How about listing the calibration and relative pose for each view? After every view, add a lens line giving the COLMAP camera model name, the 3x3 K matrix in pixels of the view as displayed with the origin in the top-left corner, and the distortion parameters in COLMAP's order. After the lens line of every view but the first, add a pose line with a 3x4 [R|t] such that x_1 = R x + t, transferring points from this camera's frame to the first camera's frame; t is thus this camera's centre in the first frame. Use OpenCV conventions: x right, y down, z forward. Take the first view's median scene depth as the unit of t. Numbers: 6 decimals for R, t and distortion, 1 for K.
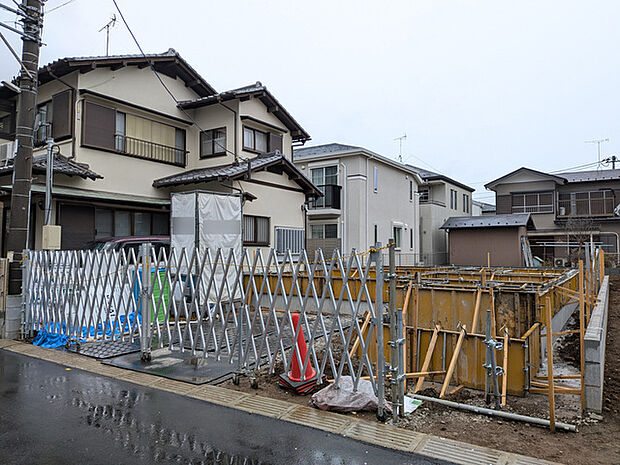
lens RADIAL K [[444.7, 0, 310.0], [0, 444.7, 232.5], [0, 0, 1]] dist [0.035950, -0.059065]
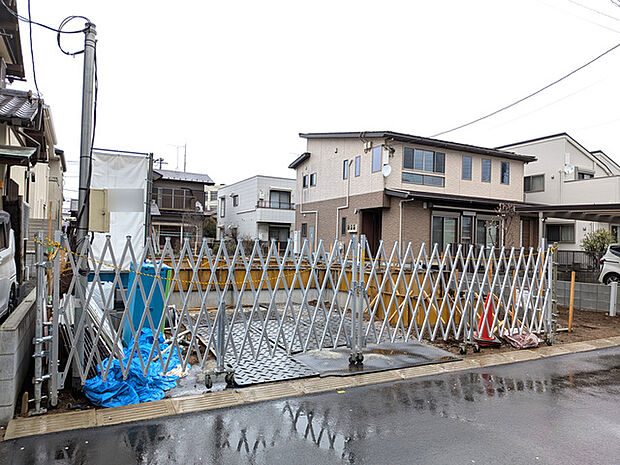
lens RADIAL K [[444.7, 0, 310.0], [0, 444.7, 232.5], [0, 0, 1]] dist [0.035950, -0.059065]
pose [[0.484040, 0.035245, 0.874336, -0.581505], [-0.064600, 0.997901, -0.004463, 0.012670], [-0.872658, -0.054322, 0.485301, 0.307142]]
